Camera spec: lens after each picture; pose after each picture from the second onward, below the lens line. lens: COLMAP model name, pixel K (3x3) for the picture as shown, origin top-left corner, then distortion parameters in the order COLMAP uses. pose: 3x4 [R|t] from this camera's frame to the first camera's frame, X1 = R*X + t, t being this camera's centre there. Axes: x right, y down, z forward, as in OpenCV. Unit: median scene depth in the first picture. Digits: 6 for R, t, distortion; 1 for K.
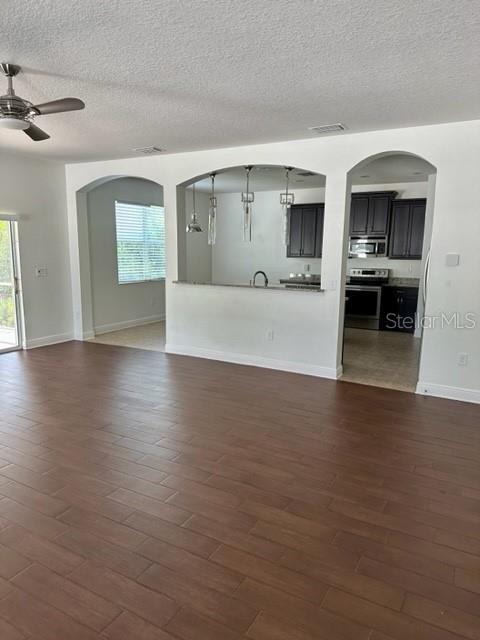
lens RADIAL K [[442.6, 0, 238.9], [0, 442.6, 320.5], [0, 0, 1]] dist [0.017480, -0.014841]
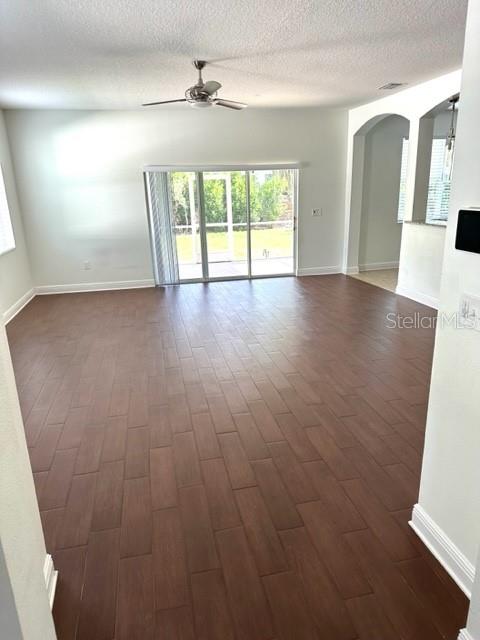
lens RADIAL K [[442.6, 0, 236.5], [0, 442.6, 322.7], [0, 0, 1]] dist [0.017480, -0.014841]
pose [[0.647128, 0.183838, -0.739885, 0.356751], [-0.080968, 0.981575, 0.173073, -0.007752], [0.758070, -0.052093, 0.650089, 0.064031]]
